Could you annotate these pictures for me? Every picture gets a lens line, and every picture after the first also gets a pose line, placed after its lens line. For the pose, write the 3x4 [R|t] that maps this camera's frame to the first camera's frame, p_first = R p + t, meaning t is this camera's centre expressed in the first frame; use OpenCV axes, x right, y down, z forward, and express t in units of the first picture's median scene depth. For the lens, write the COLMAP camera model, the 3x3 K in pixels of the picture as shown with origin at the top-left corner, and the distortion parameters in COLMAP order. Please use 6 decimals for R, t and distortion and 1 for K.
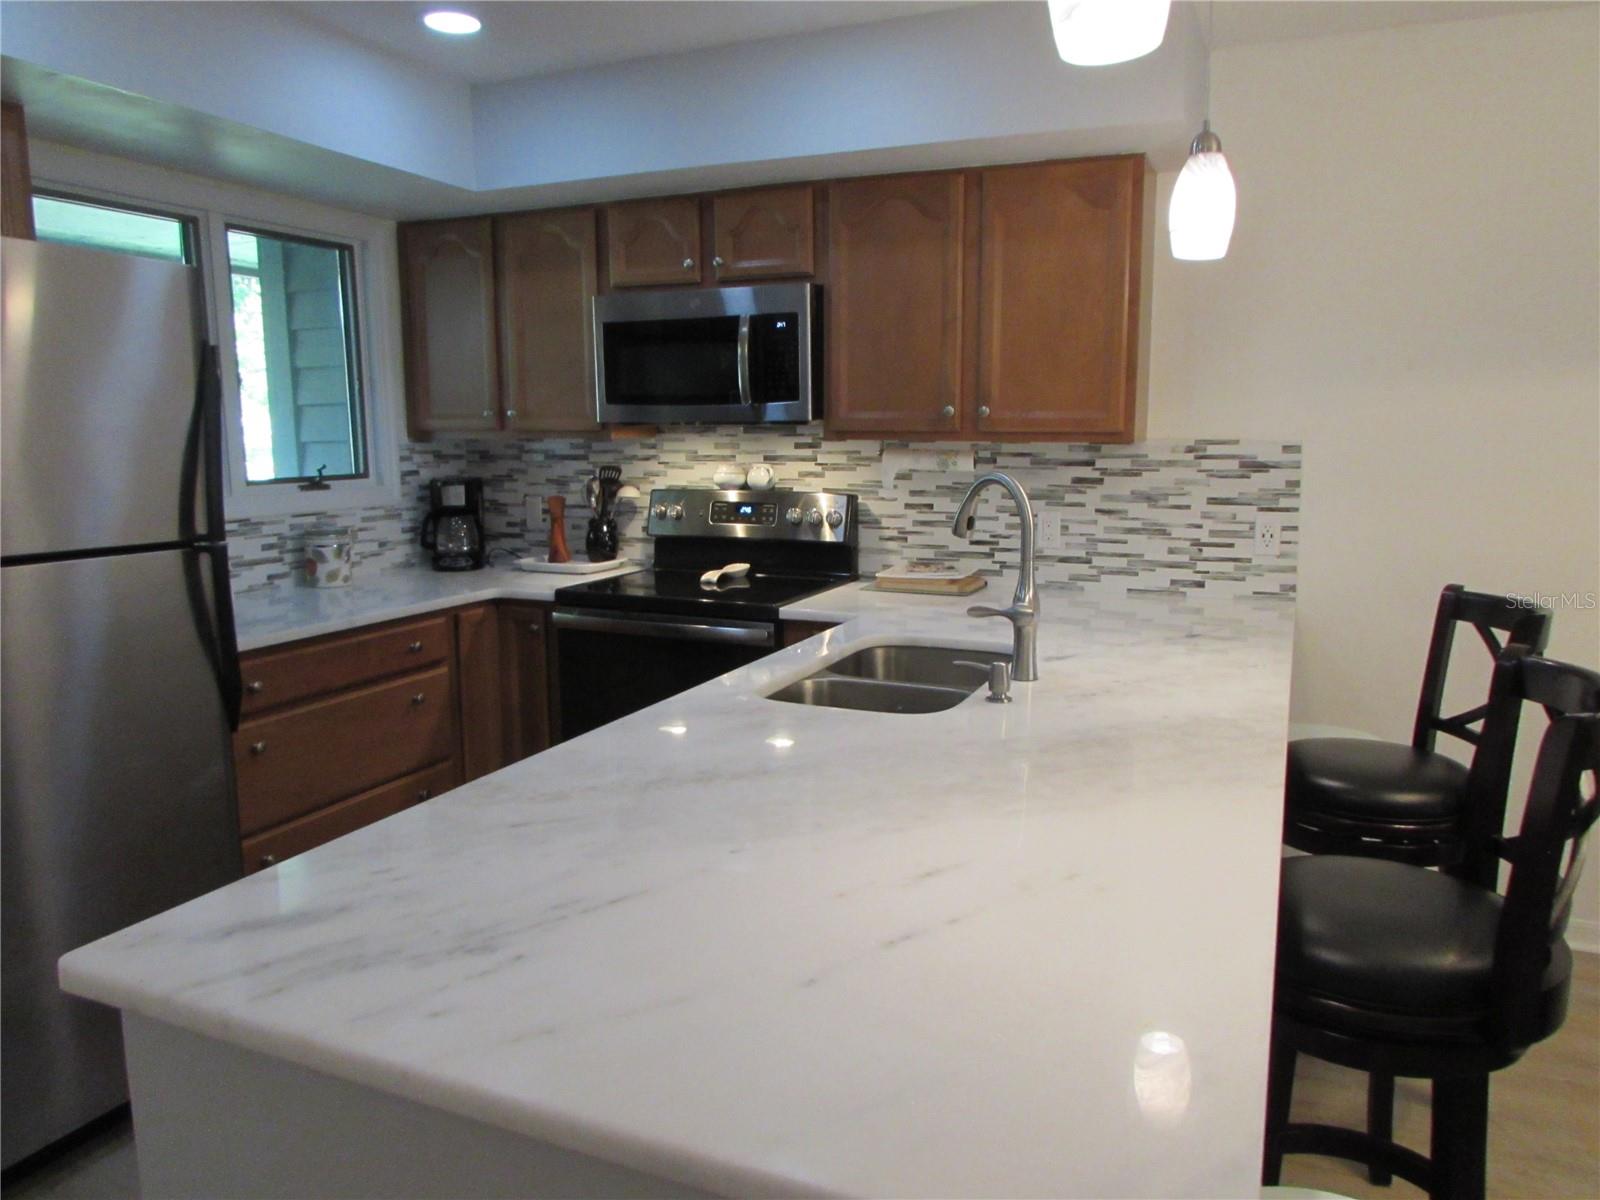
lens RADIAL K [[1129.0, 0, 806.9], [0, 1129.0, 599.9], [0, 0, 1]] dist [-0.045832, 0.027503]
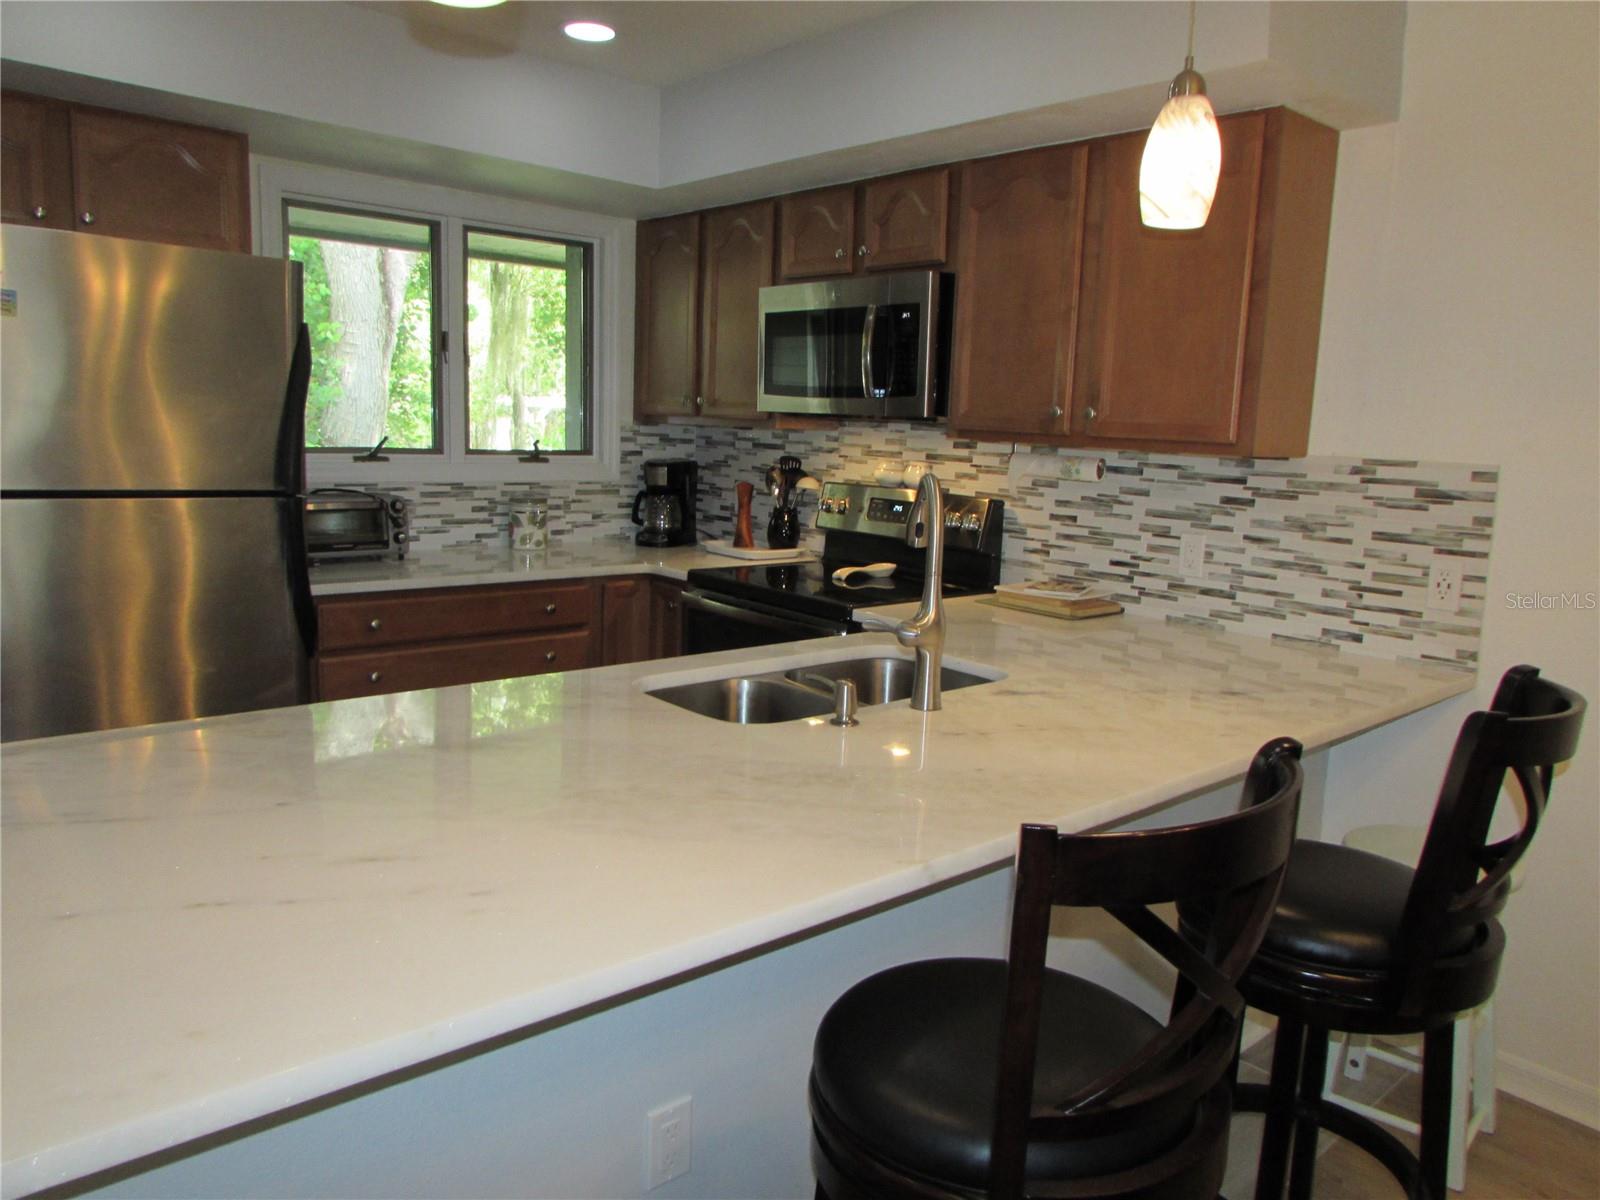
lens RADIAL K [[1129.0, 0, 806.9], [0, 1129.0, 599.9], [0, 0, 1]] dist [-0.045832, 0.027503]
pose [[0.904235, 0.105389, -0.413826, 0.307623], [-0.106407, 0.994108, 0.020663, -0.014898], [0.413565, 0.025350, 0.910121, 0.099120]]
